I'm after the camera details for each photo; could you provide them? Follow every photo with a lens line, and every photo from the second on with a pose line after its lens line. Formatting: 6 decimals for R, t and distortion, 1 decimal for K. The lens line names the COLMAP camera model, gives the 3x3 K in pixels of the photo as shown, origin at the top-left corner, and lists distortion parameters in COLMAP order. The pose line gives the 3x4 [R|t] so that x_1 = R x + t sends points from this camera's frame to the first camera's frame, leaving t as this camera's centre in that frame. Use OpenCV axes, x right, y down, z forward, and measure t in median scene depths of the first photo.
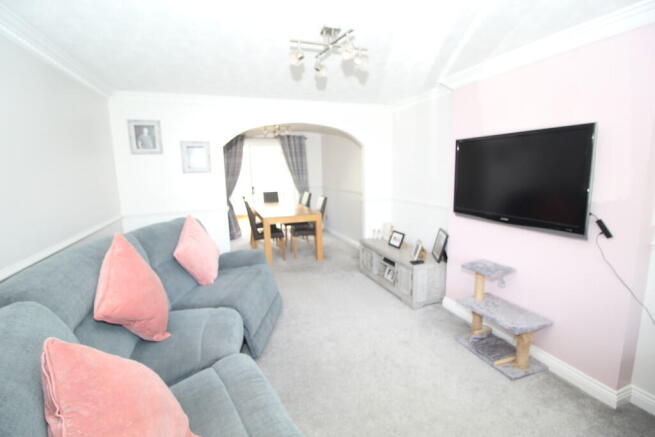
lens RADIAL K [[303.8, 0, 325.7], [0, 303.8, 214.7], [0, 0, 1]] dist [-0.002123, -0.001340]
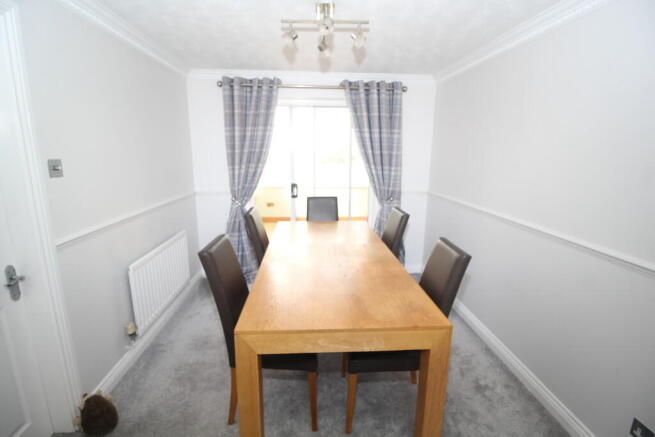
lens RADIAL K [[303.8, 0, 325.7], [0, 303.8, 214.7], [0, 0, 1]] dist [-0.002123, -0.001340]
pose [[0.977190, 0.078747, -0.197226, -0.074088], [-0.068822, 0.996017, 0.056693, -0.073767], [0.200904, -0.041827, 0.978717, 0.494795]]
